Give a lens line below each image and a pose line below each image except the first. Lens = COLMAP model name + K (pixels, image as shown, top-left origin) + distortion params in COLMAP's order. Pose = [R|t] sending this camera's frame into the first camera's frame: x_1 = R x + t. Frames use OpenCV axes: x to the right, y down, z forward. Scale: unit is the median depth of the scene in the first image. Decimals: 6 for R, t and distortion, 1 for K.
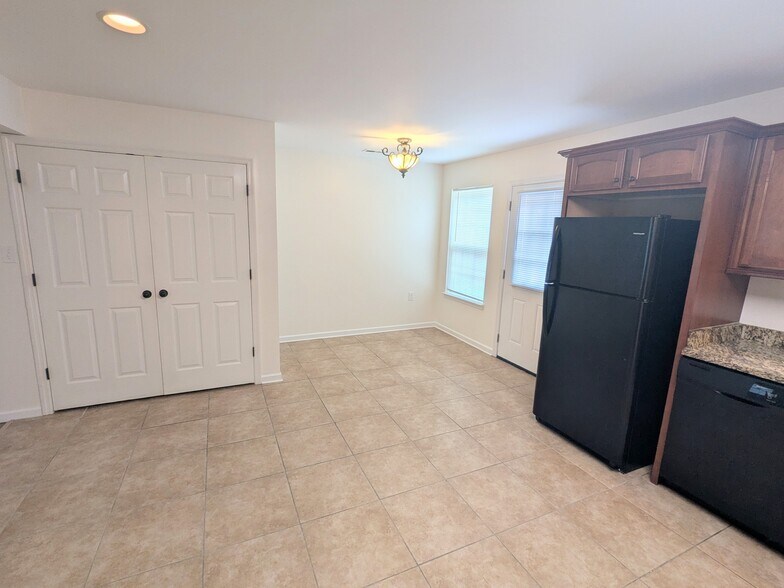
lens RADIAL K [[371.7, 0, 389.2], [0, 371.7, 293.0], [0, 0, 1]] dist [0.000288, 0.001447]
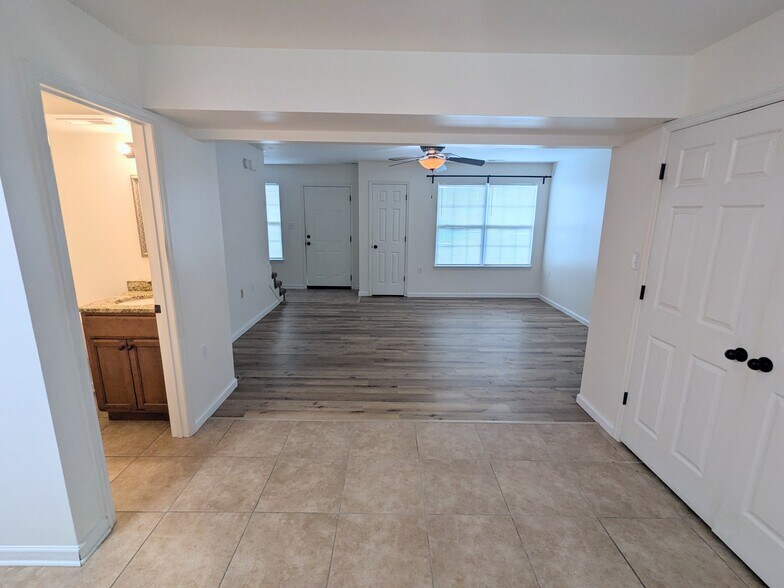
lens RADIAL K [[371.7, 0, 389.2], [0, 371.7, 293.0], [0, 0, 1]] dist [0.000288, 0.001447]
pose [[-0.417679, 0.157378, -0.894861, 0.061174], [-0.189447, 0.948154, 0.255175, -0.140192], [0.888625, 0.276110, -0.366209, 0.780144]]
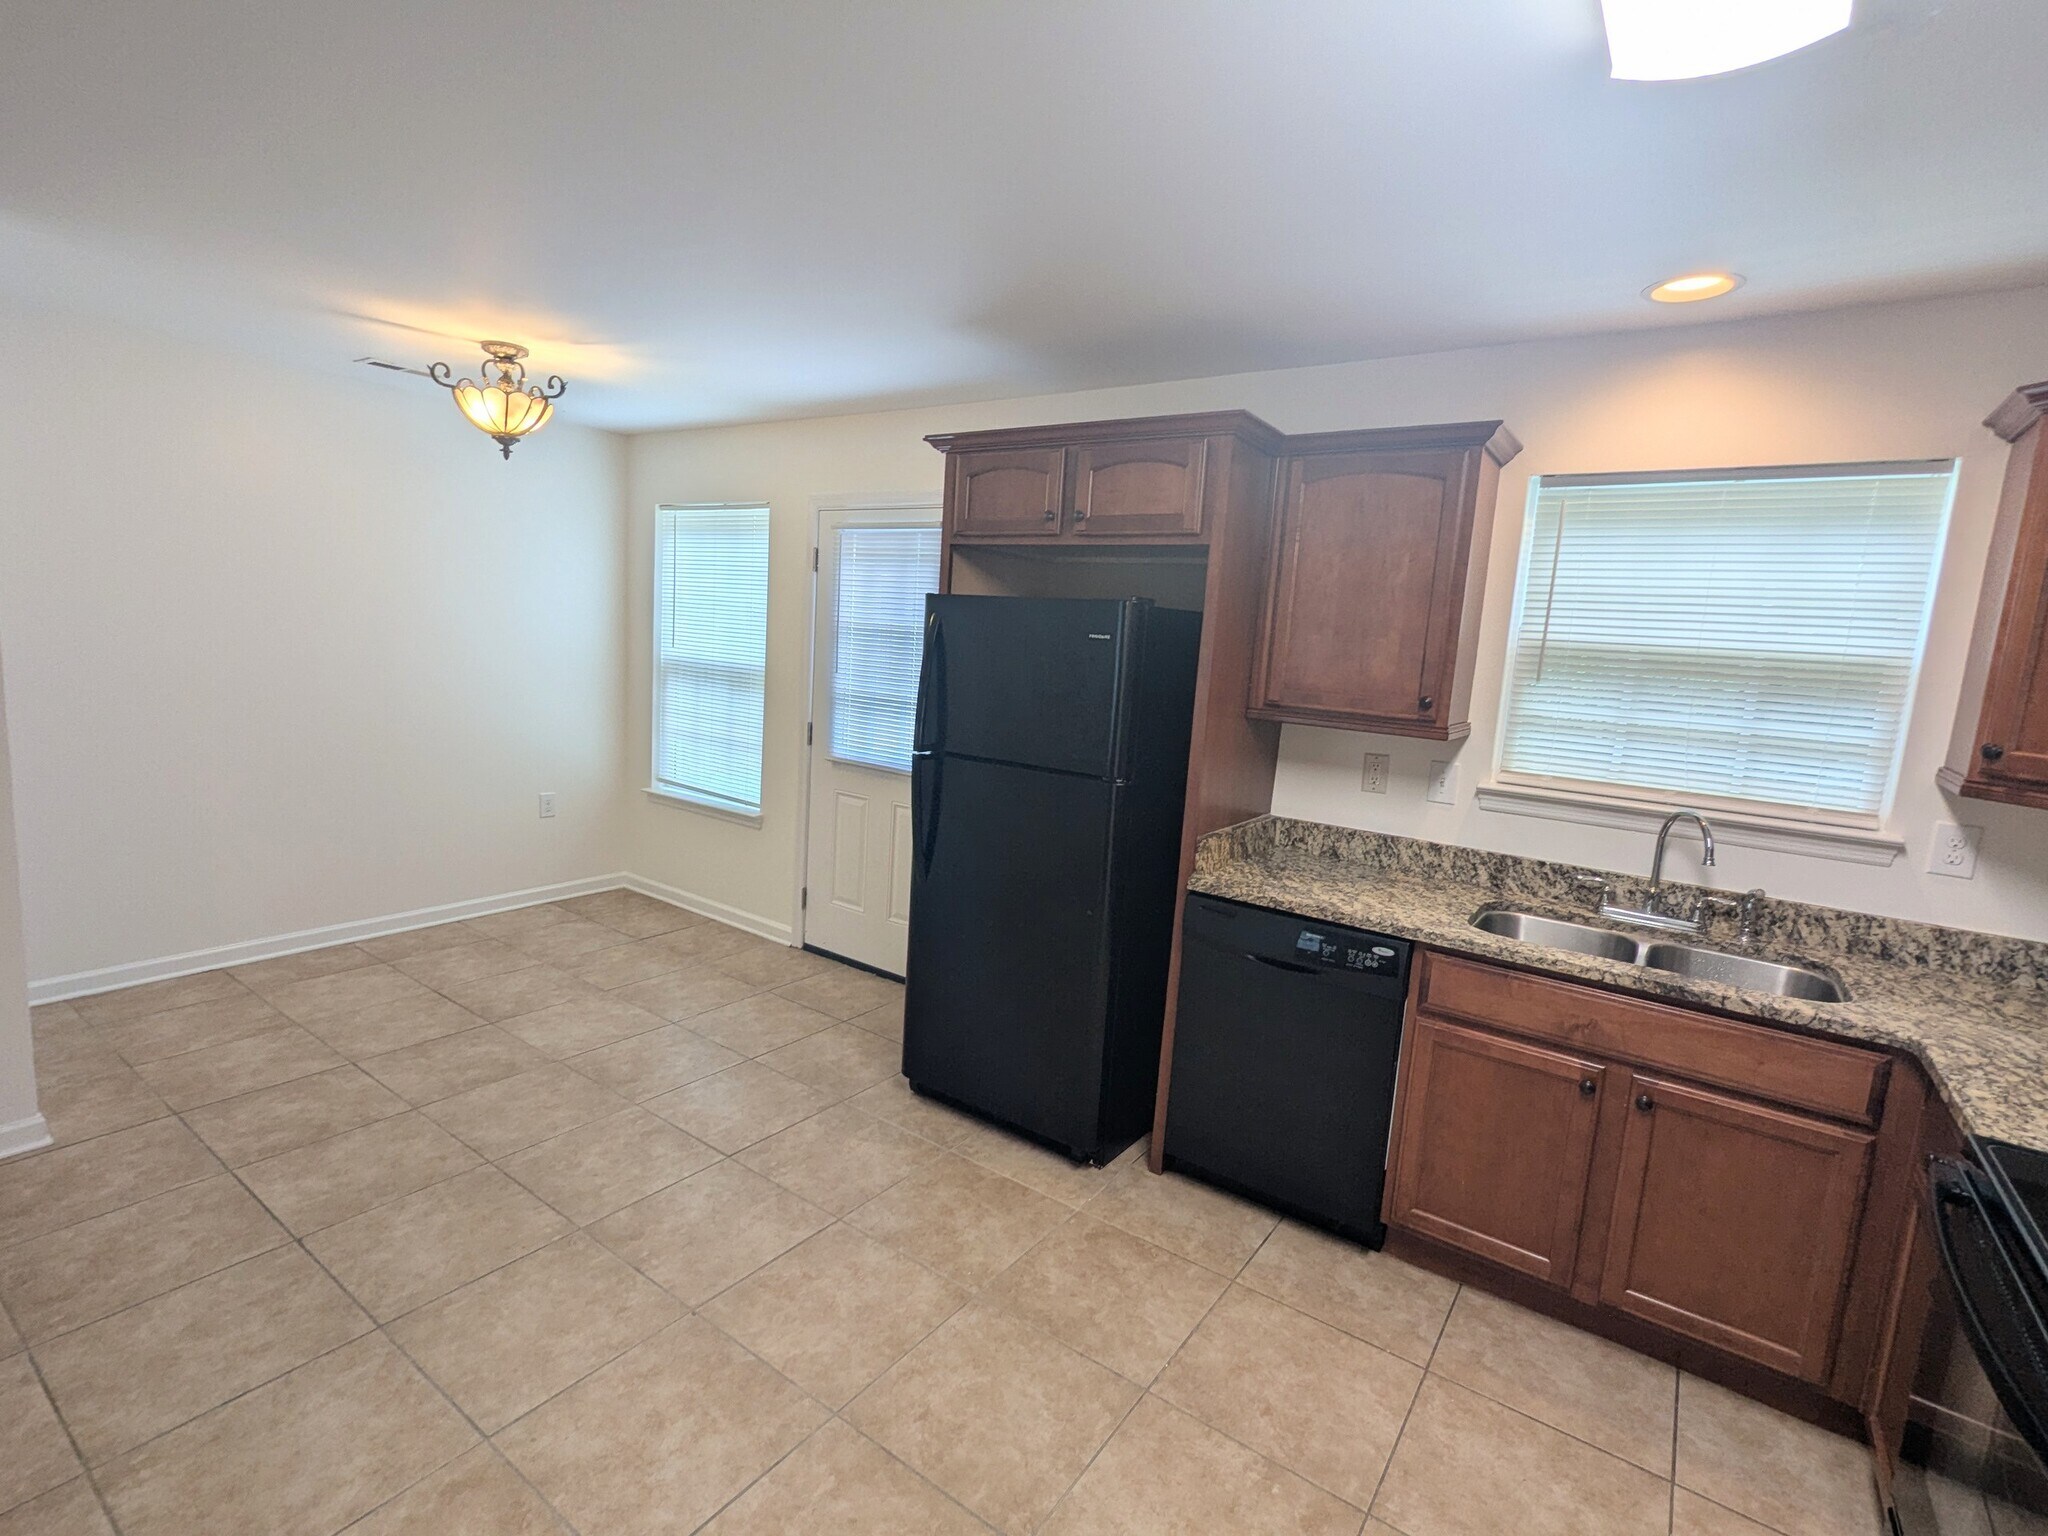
lens RADIAL K [[971.1, 0, 1016.7], [0, 971.1, 765.3], [0, 0, 1]] dist [0.000288, 0.001447]
pose [[0.868385, -0.047052, 0.493653, -0.011621], [0.056126, 0.998417, -0.003569, -0.001767], [-0.492704, 0.030806, 0.869652, 0.012171]]
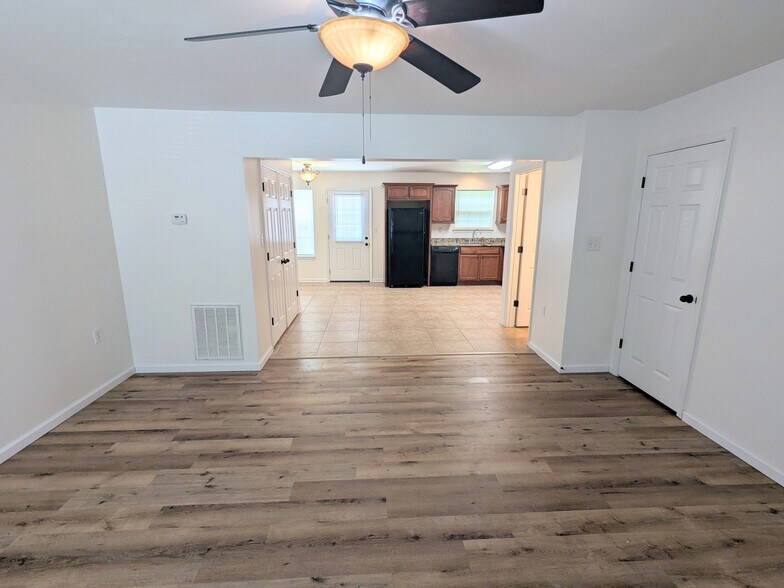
lens RADIAL K [[371.7, 0, 389.2], [0, 371.7, 293.0], [0, 0, 1]] dist [0.000288, 0.001447]
pose [[0.366942, -0.224091, 0.902849, -2.106220], [0.177933, 0.969539, 0.168327, -0.058077], [-0.913068, 0.098880, 0.395638, -0.011532]]
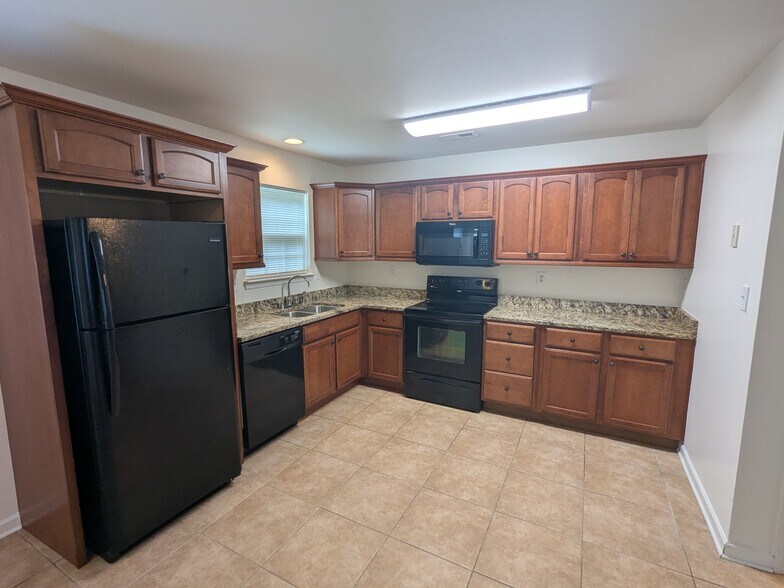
lens RADIAL K [[371.7, 0, 389.2], [0, 371.7, 293.0], [0, 0, 1]] dist [0.000288, 0.001447]
pose [[-0.601940, -0.141470, 0.785910, -0.292211], [0.128157, 0.954310, 0.269940, -0.180662], [-0.788190, 0.263208, -0.556308, 0.949603]]
